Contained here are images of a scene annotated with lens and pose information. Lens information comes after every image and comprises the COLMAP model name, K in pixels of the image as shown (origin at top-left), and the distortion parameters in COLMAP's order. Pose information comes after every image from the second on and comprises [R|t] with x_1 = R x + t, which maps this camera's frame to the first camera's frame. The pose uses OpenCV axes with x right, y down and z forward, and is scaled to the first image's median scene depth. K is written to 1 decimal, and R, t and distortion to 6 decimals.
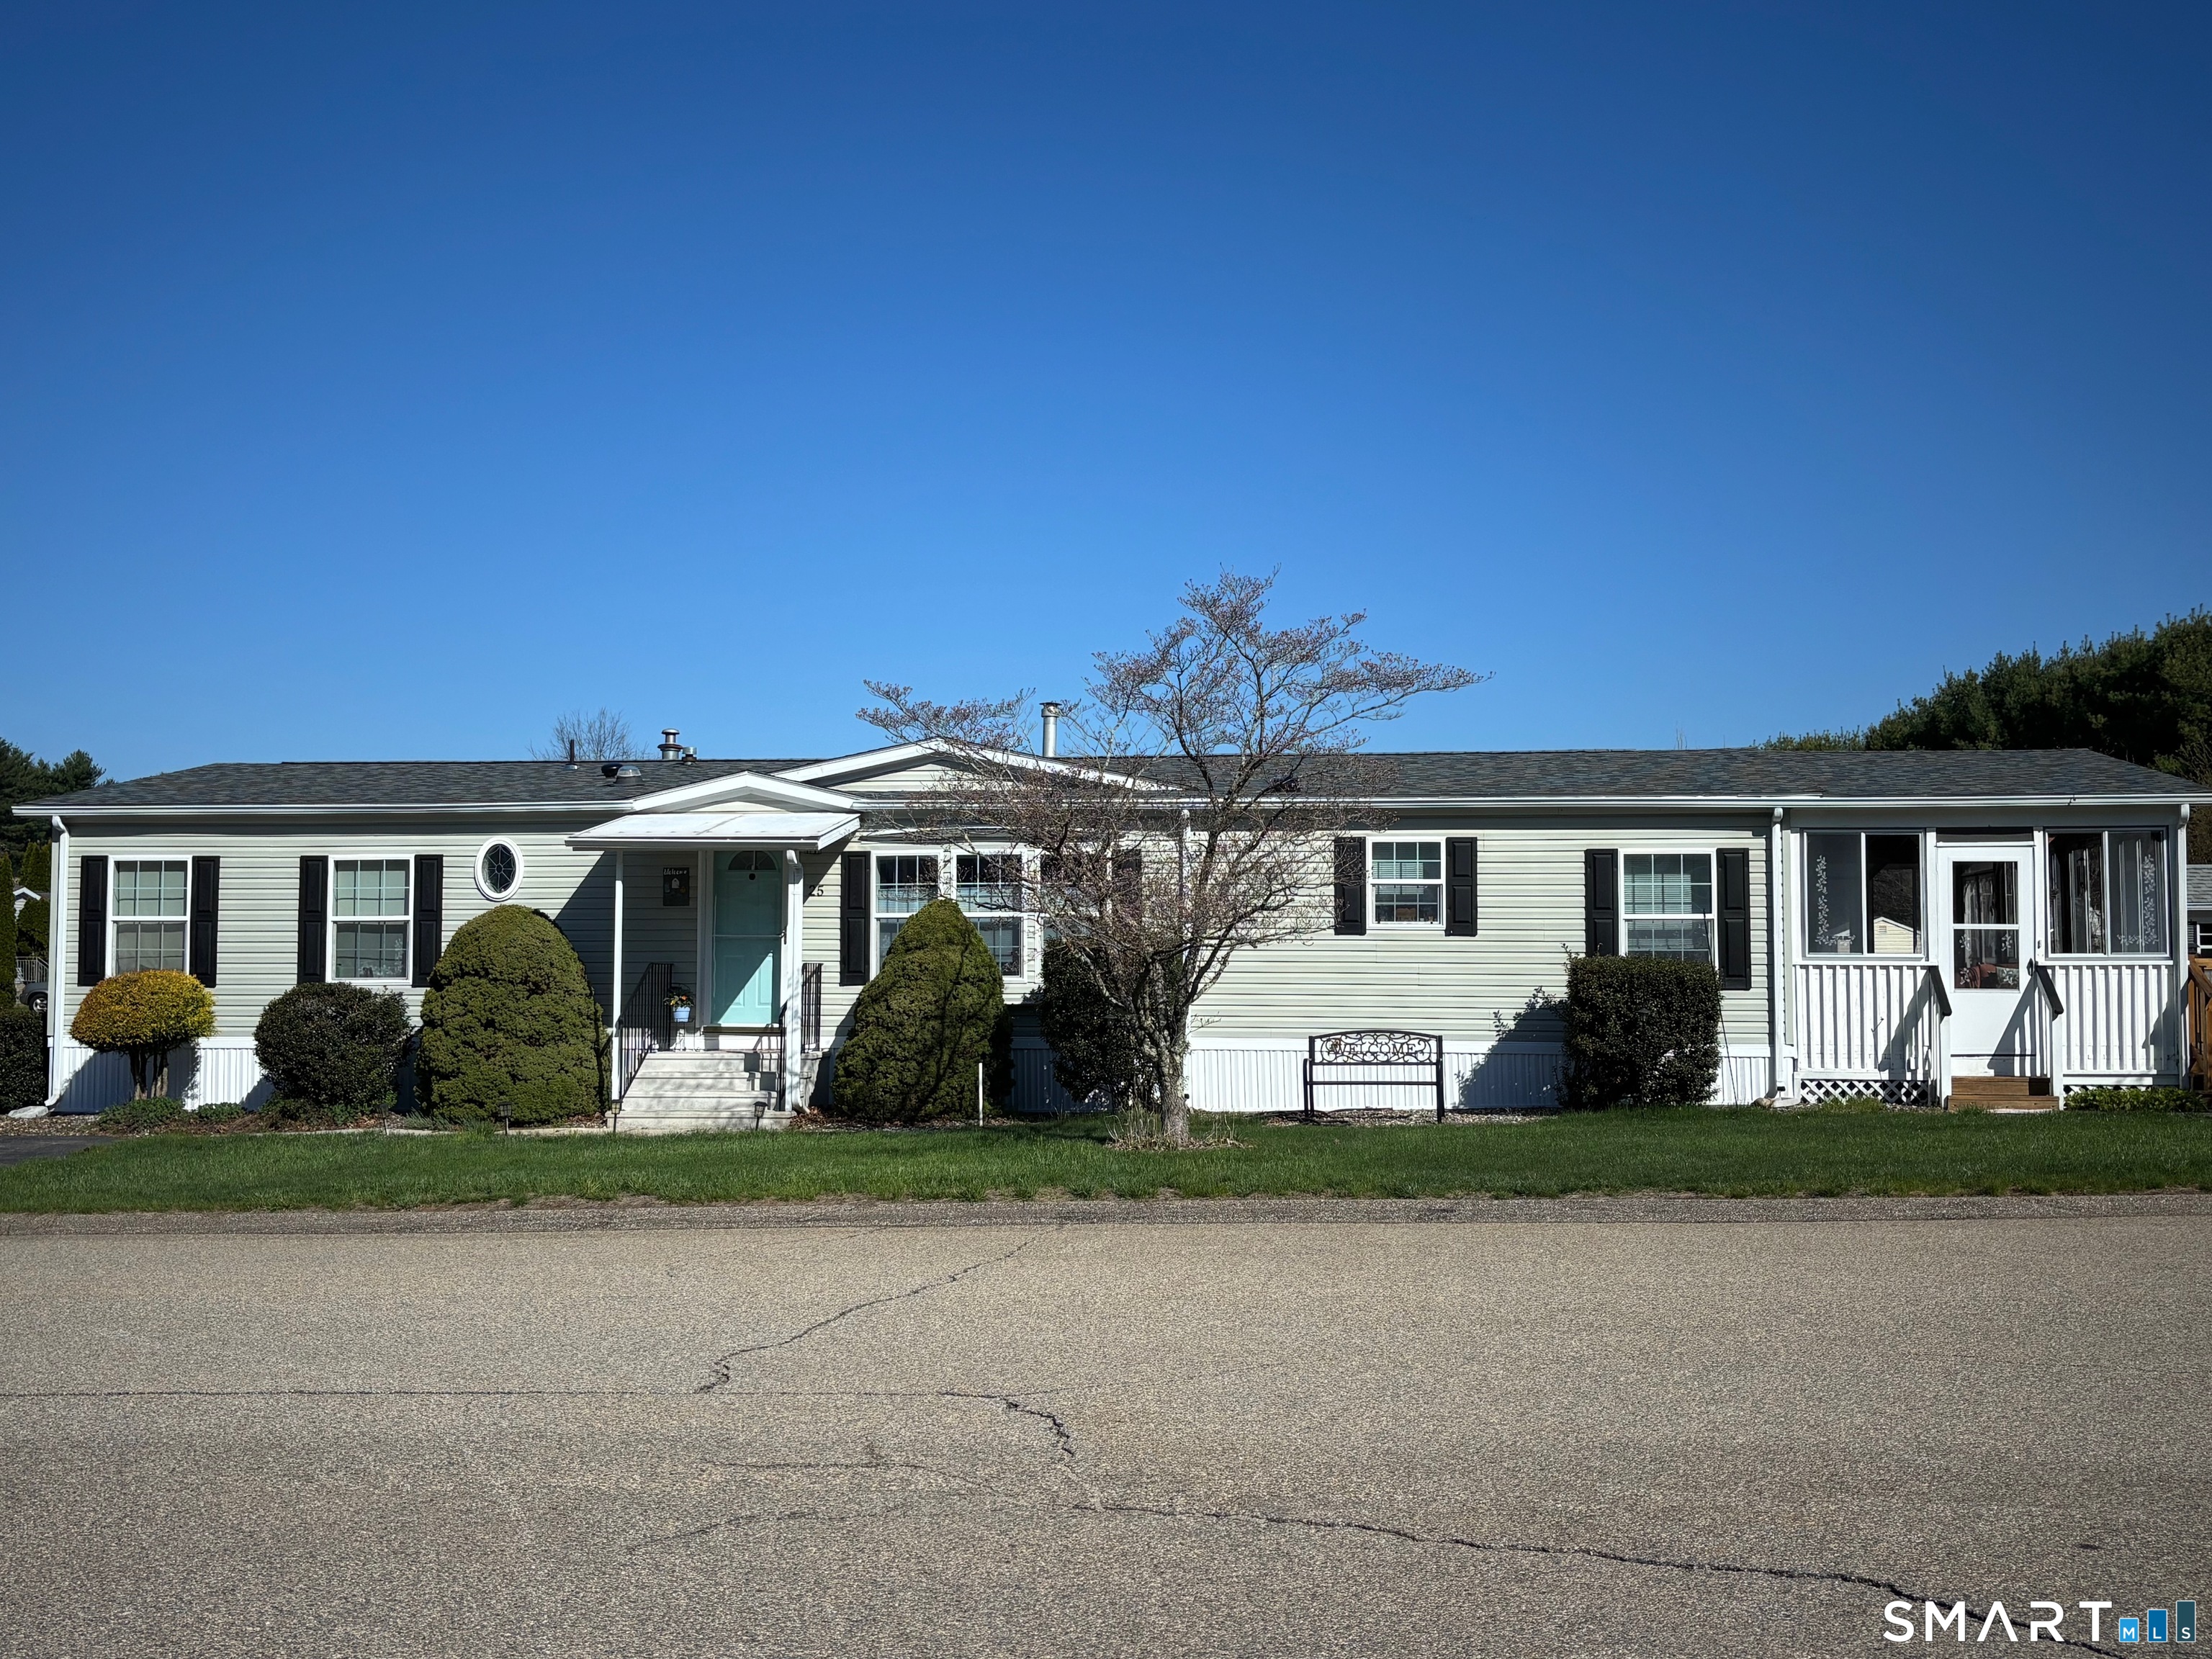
lens RADIAL K [[1969.6, 0, 1106.0], [0, 1969.6, 829.5], [0, 0, 1]] dist [0.003432, -0.218971]
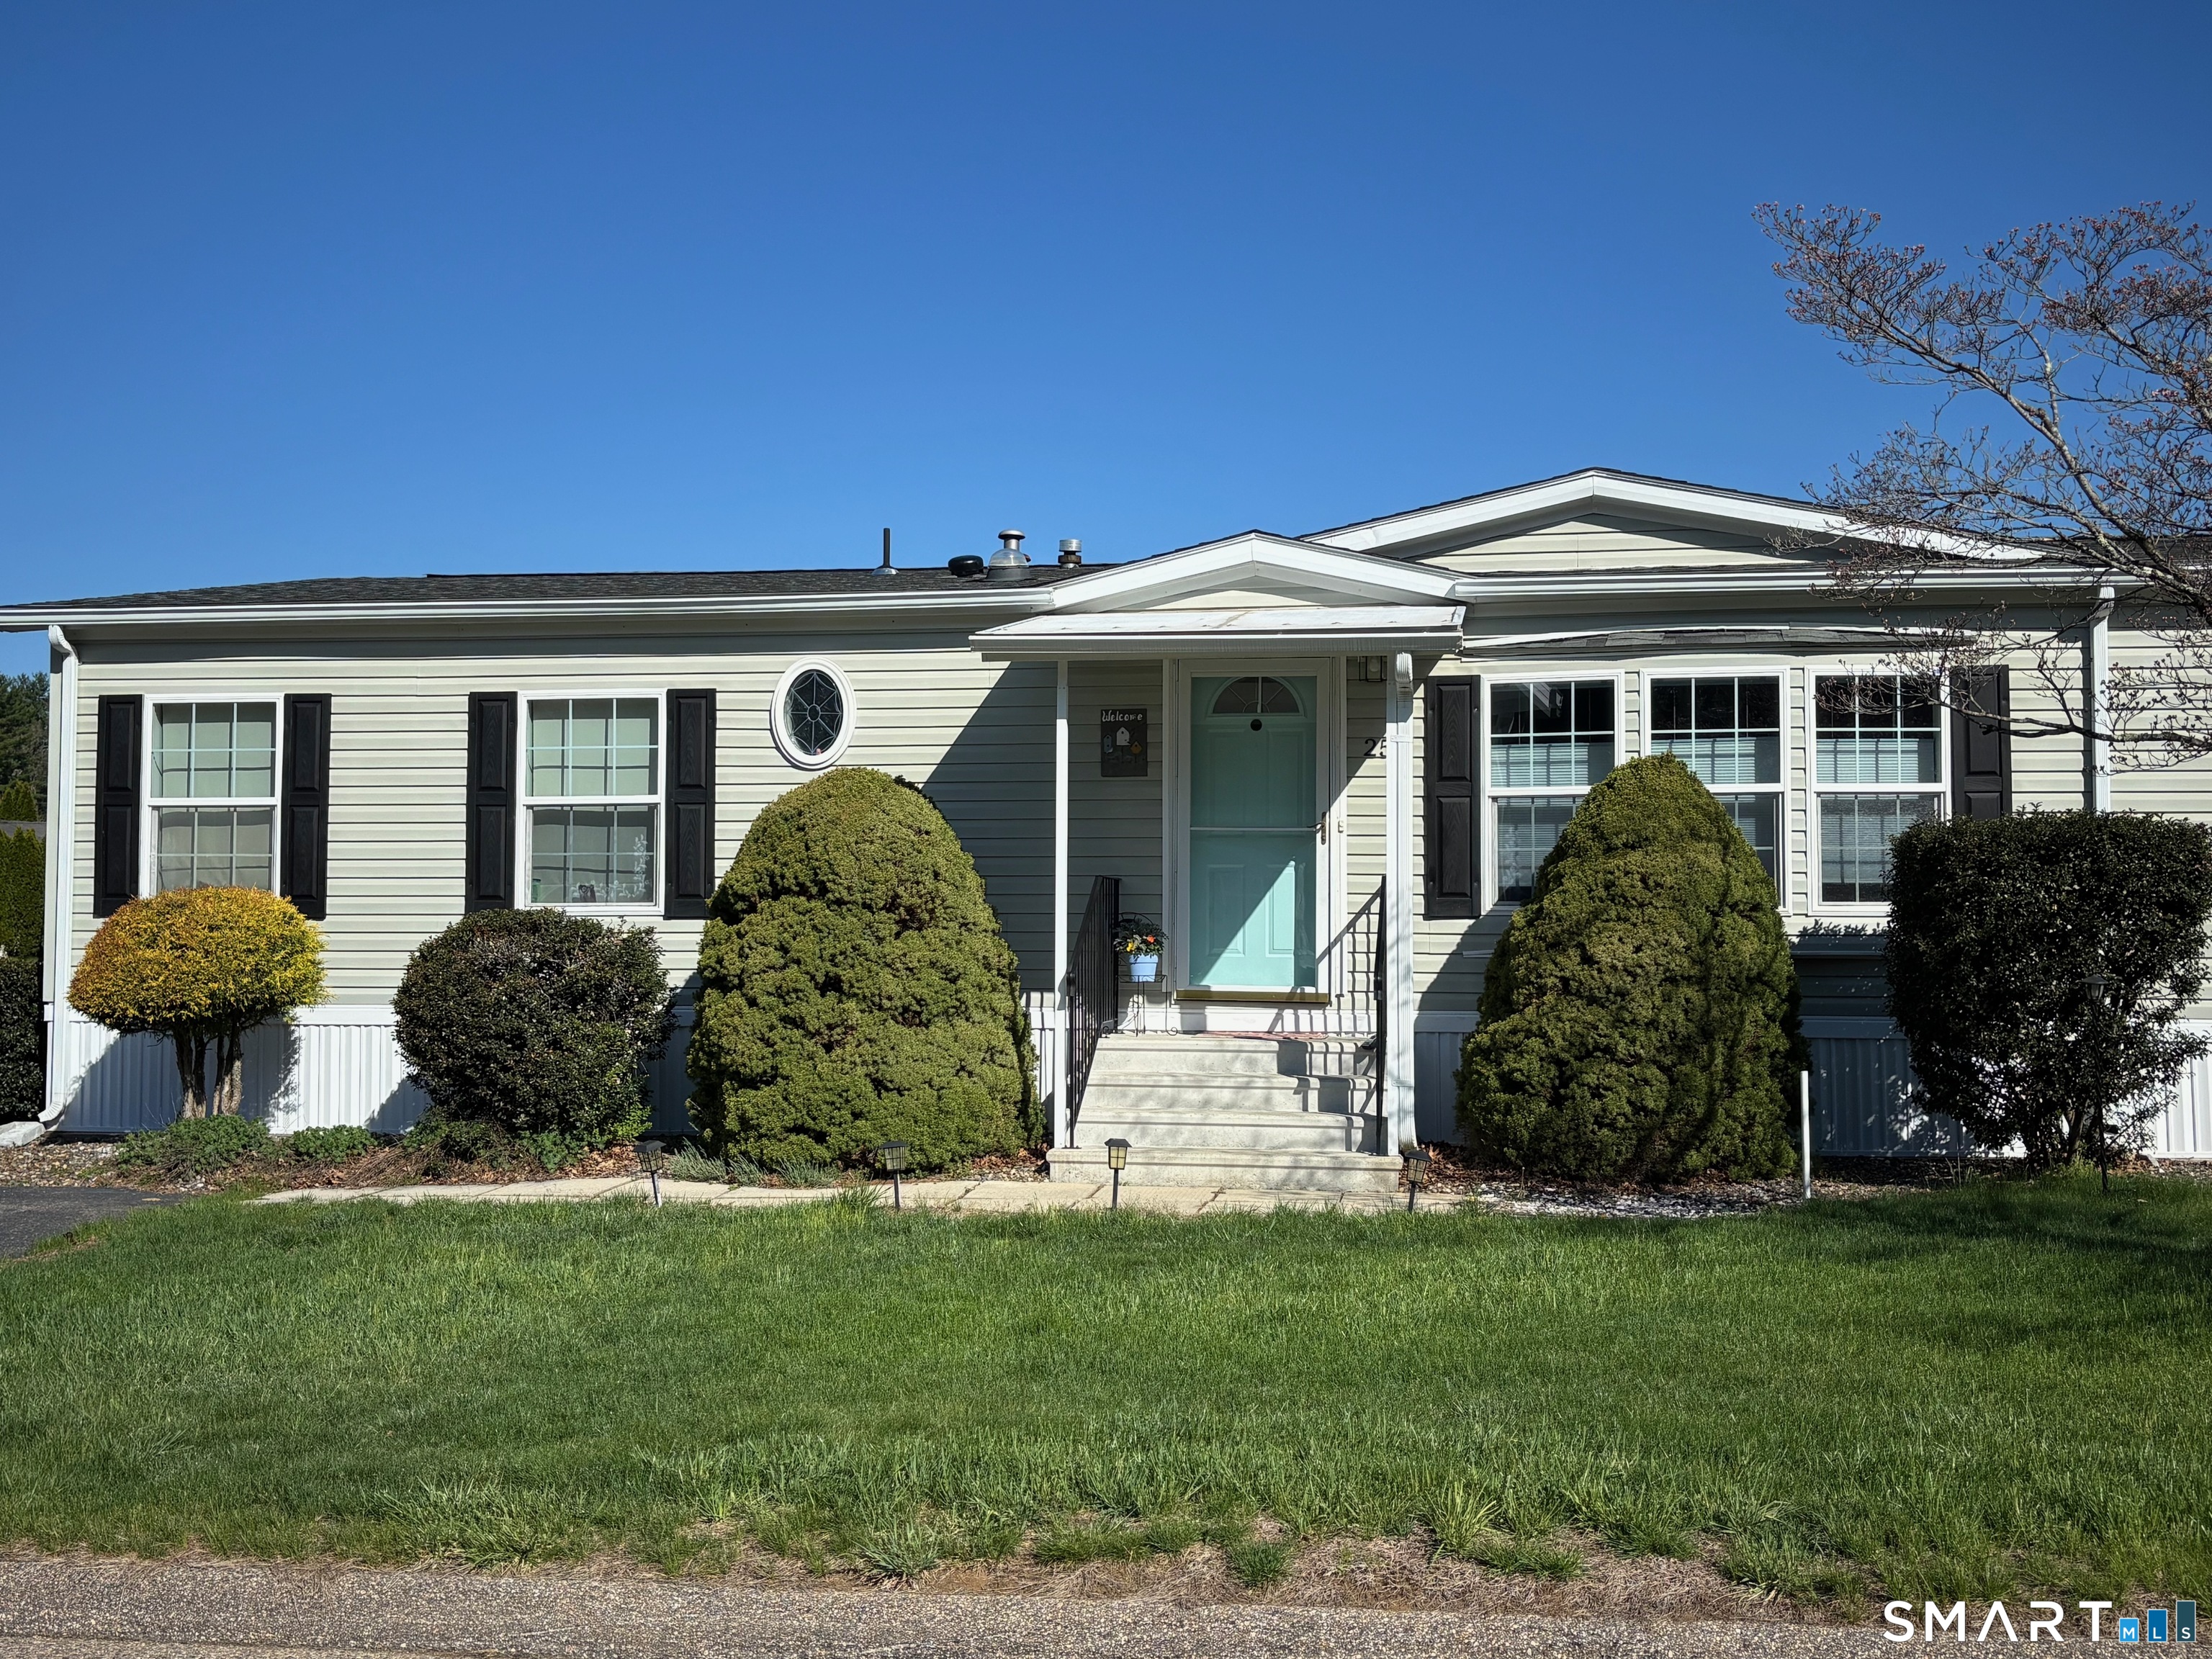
lens RADIAL K [[2292.1, 0, 1106.0], [0, 2292.1, 829.5], [0, 0, 1]] dist [0.168138, -0.830874]
pose [[0.994394, 0.001654, -0.105726, -0.158369], [0.001706, 0.999496, 0.031688, 0.033940], [0.105725, -0.031691, 0.993890, 0.354415]]
